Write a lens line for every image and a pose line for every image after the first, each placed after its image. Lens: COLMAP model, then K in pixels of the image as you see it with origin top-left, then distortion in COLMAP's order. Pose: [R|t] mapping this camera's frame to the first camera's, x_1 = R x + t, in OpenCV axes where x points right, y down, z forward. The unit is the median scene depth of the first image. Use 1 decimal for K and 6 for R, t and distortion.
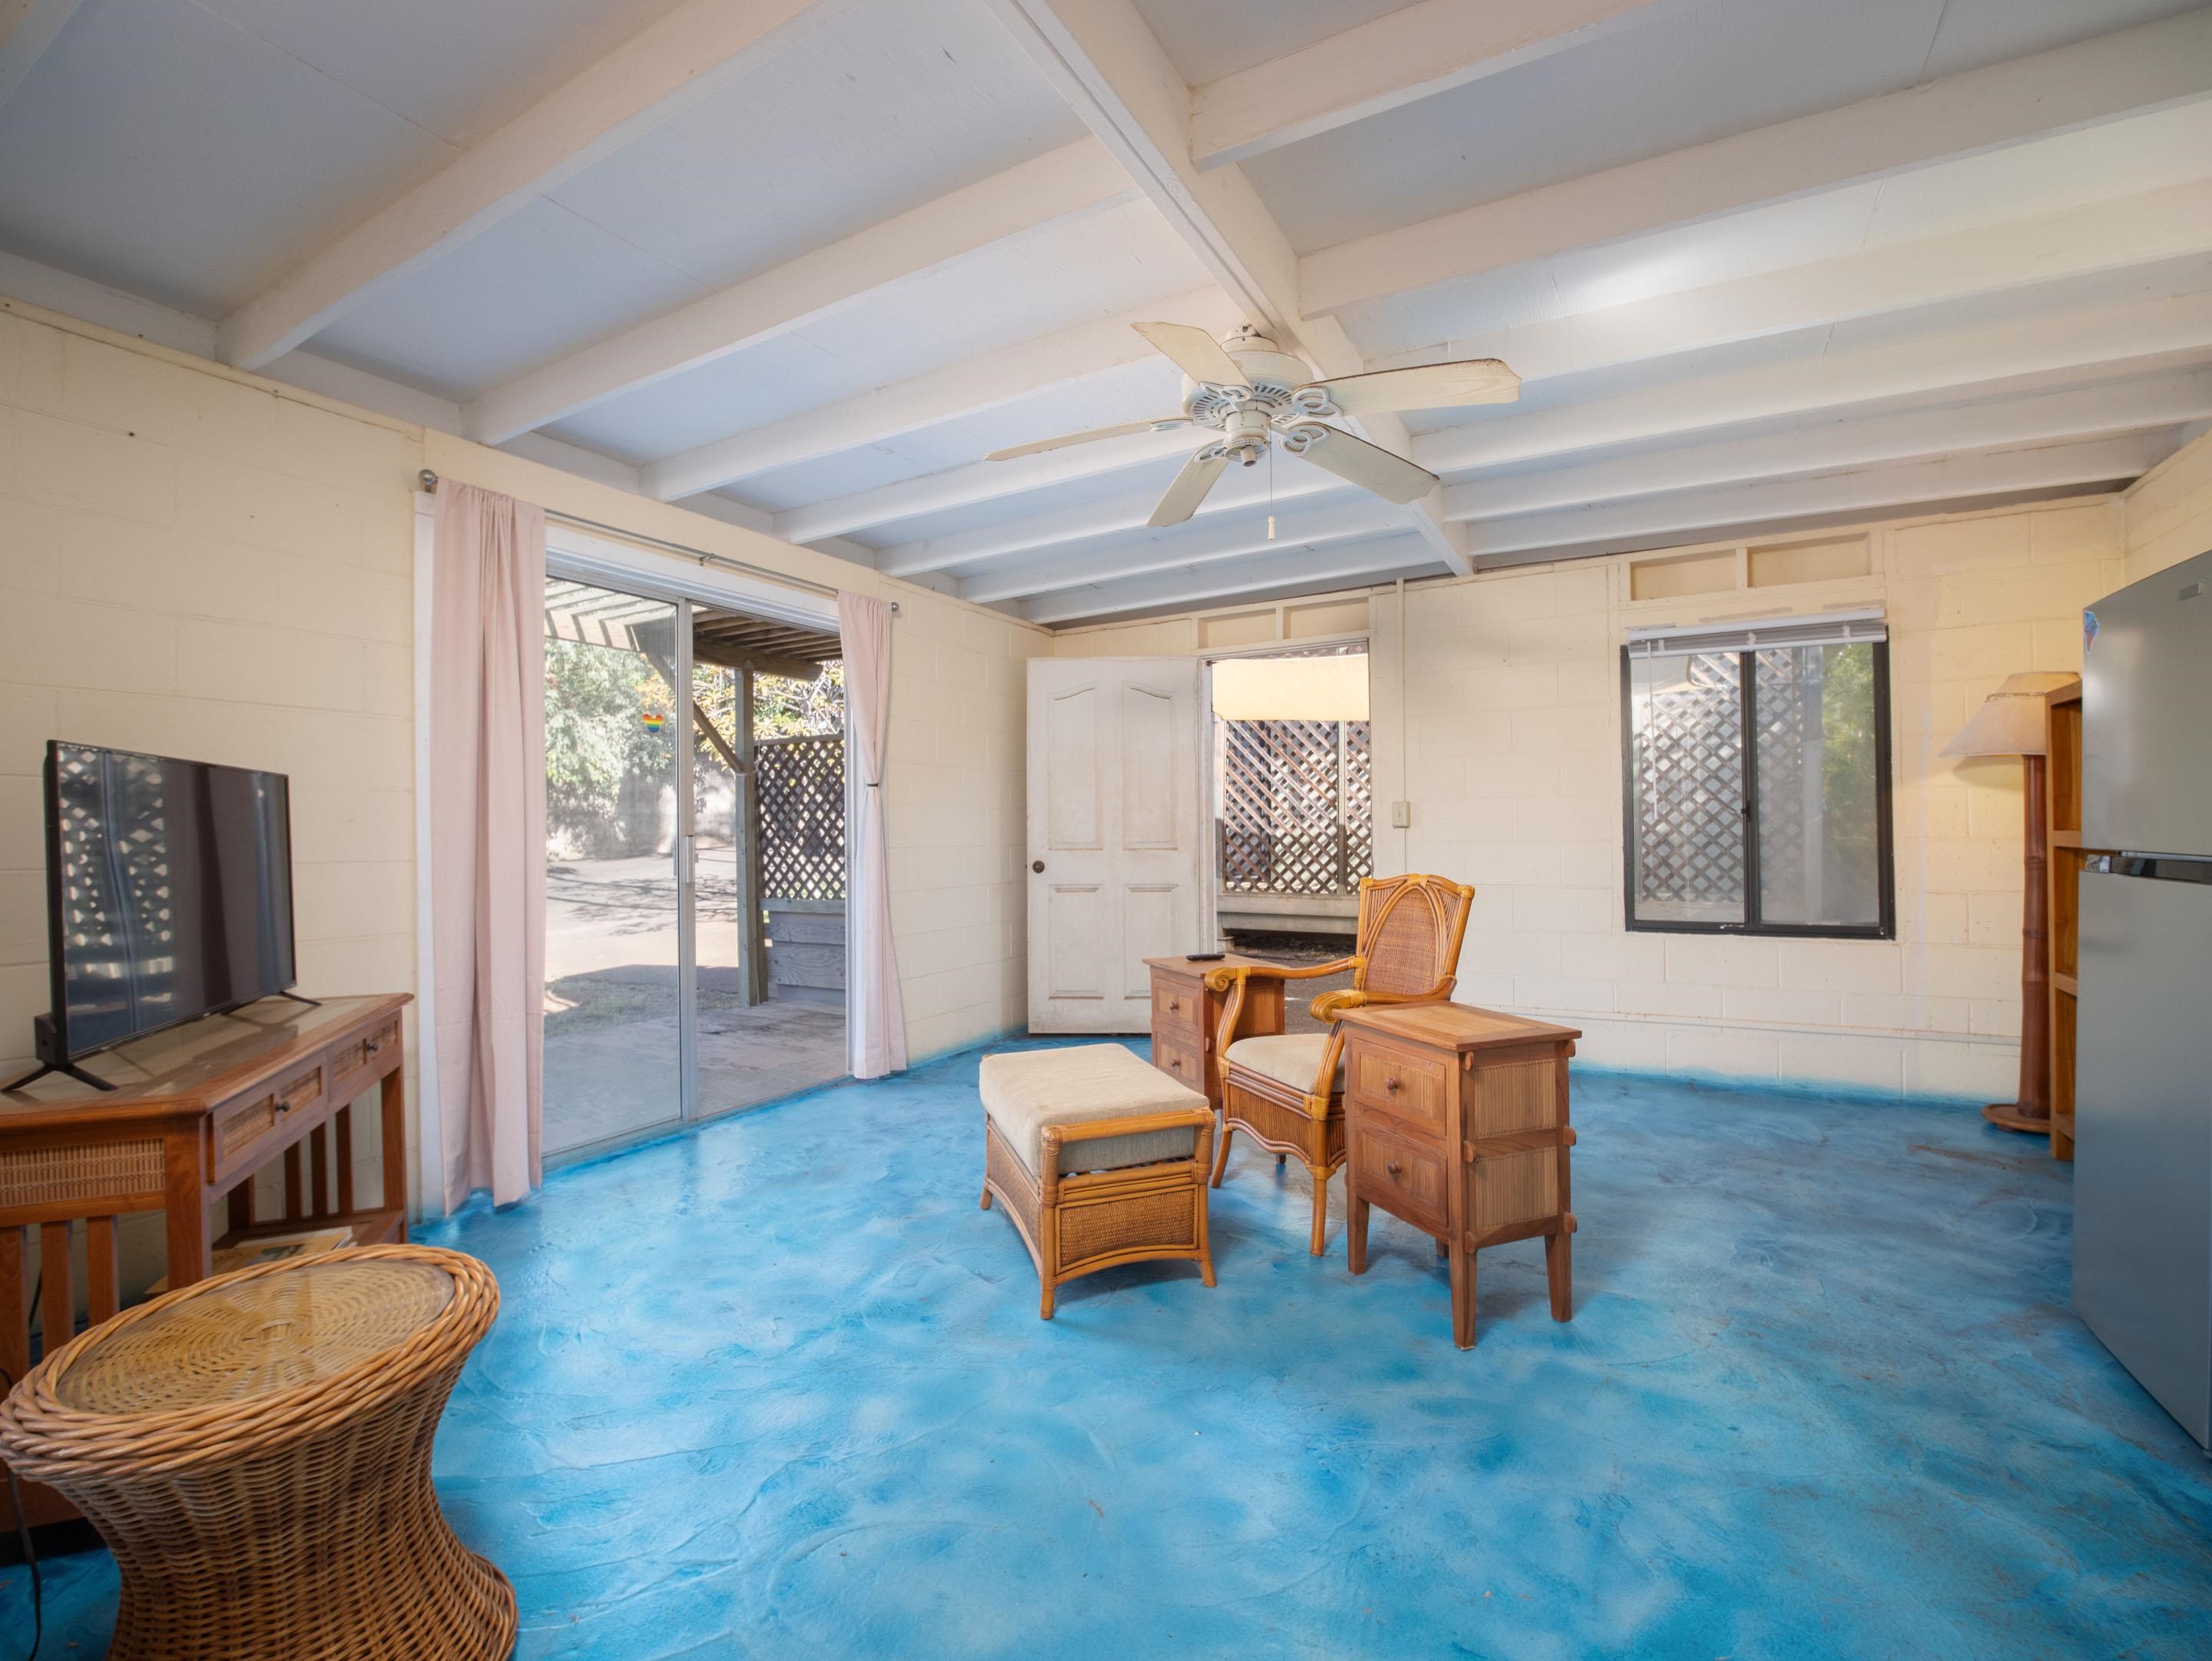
lens RADIAL K [[1019.9, 0, 1106.0], [0, 1019.9, 830.5], [0, 0, 1]] dist [-0.019919, 0.000603]
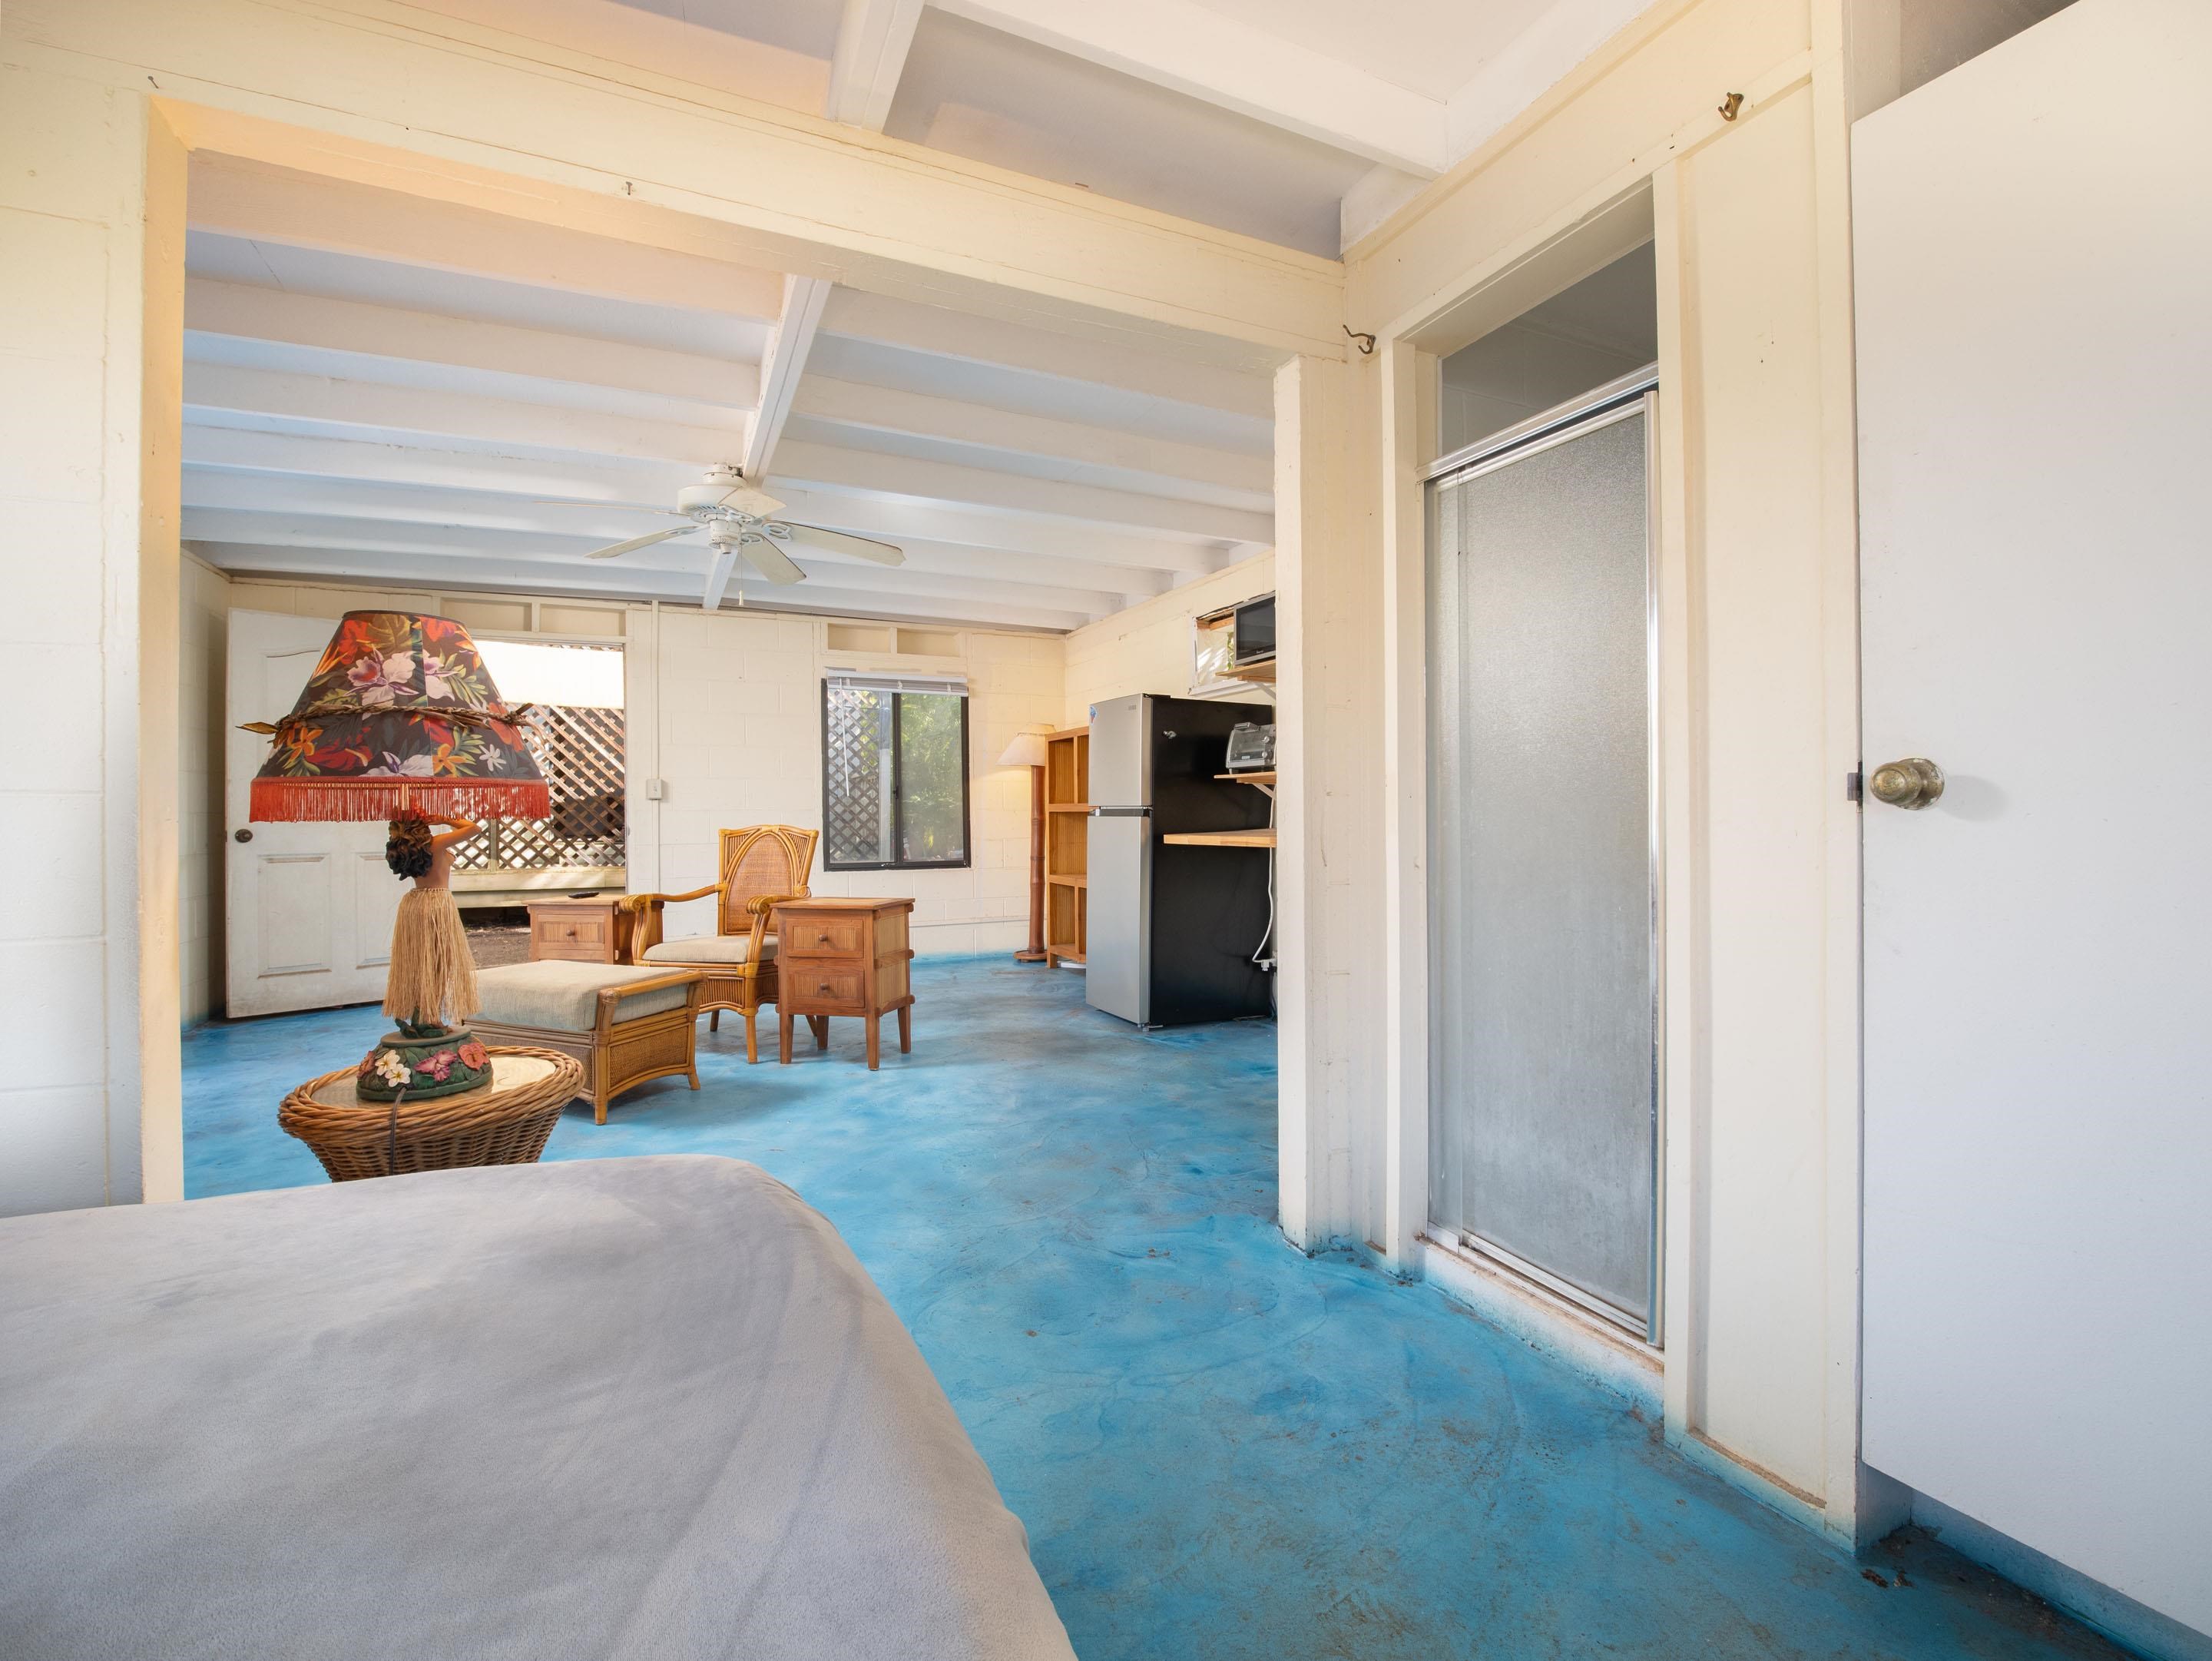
lens RADIAL K [[1022.5, 0, 1106.0], [0, 1022.5, 830.5], [0, 0, 1]] dist [-0.000483, -0.000092]
pose [[0.603004, -0.002118, 0.797735, -0.478335], [-0.005173, 0.999965, 0.006565, 0.029667], [-0.797721, -0.008086, 0.602972, -0.254047]]
